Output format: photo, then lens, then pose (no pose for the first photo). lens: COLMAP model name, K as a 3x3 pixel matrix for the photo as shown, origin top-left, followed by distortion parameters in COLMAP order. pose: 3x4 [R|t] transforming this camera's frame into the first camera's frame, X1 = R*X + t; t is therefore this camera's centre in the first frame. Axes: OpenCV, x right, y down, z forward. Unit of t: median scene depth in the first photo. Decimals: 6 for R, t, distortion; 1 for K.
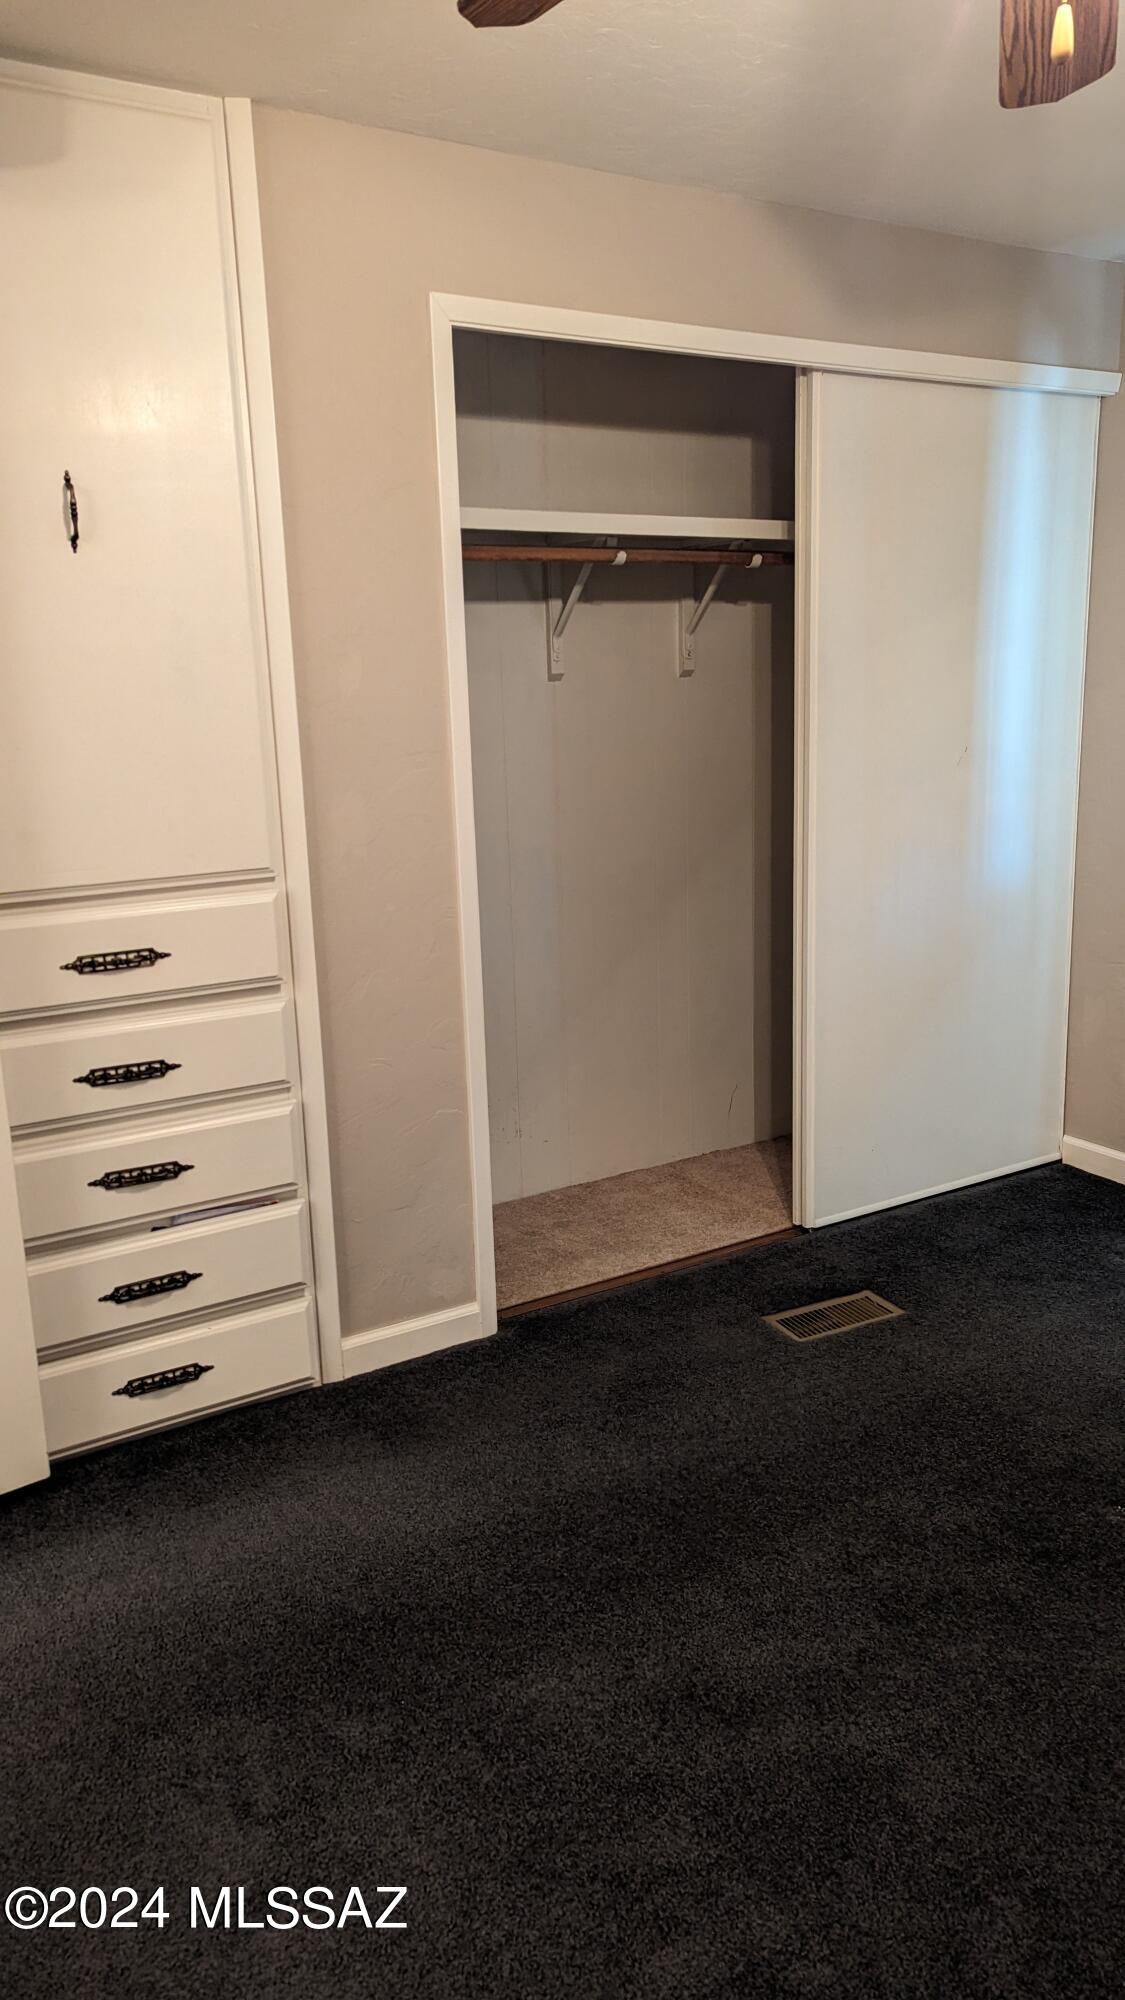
lens RADIAL K [[1429.6, 0, 576.9], [0, 1429.6, 992.4], [0, 0, 1]] dist [0.074998, -0.052456]
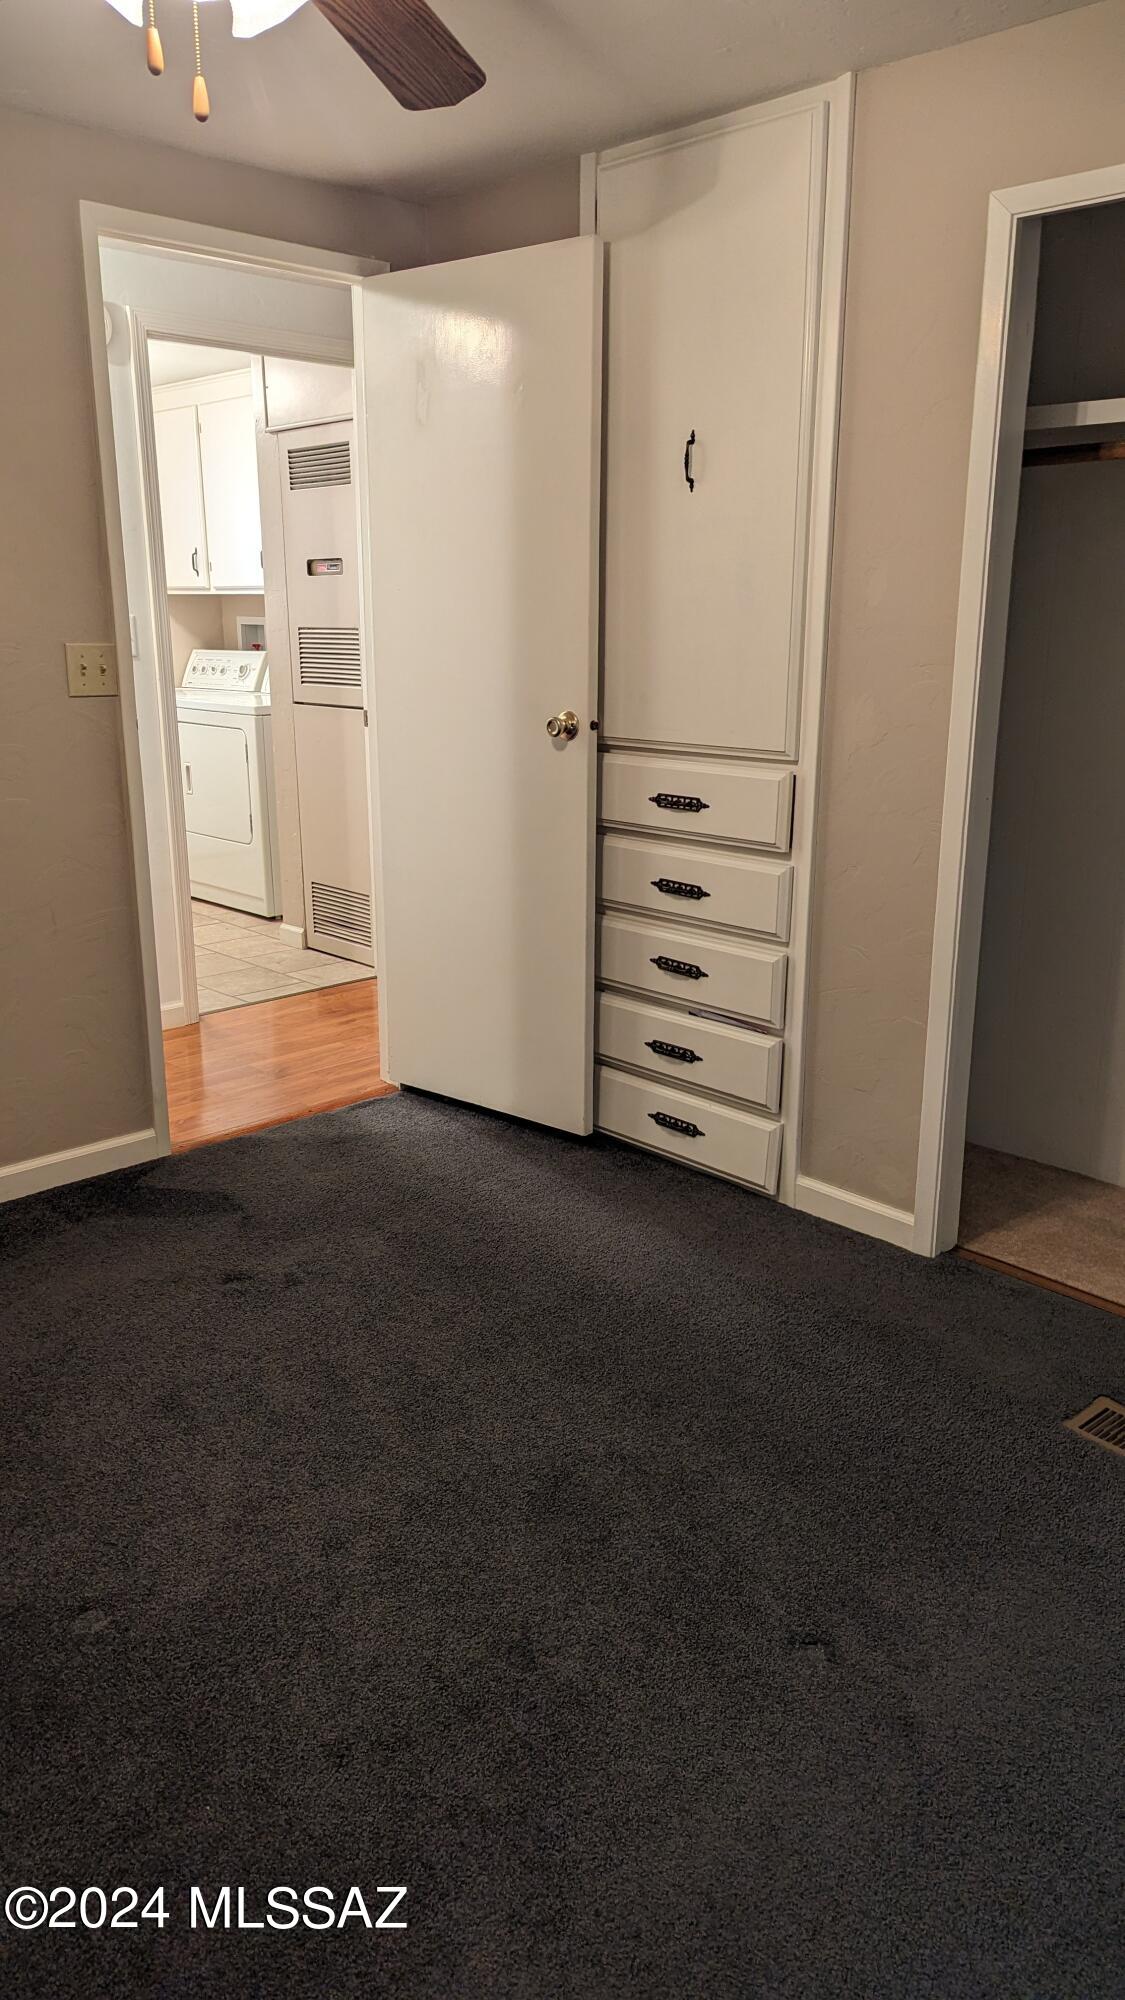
lens RADIAL K [[1429.6, 0, 573.5], [0, 1429.6, 995.7], [0, 0, 1]] dist [0.074998, -0.052456]
pose [[0.224947, 0.288438, -0.930700, 0.903985], [-0.222455, 0.945156, 0.239152, -0.141369], [0.948637, 0.153242, 0.276775, 0.536333]]
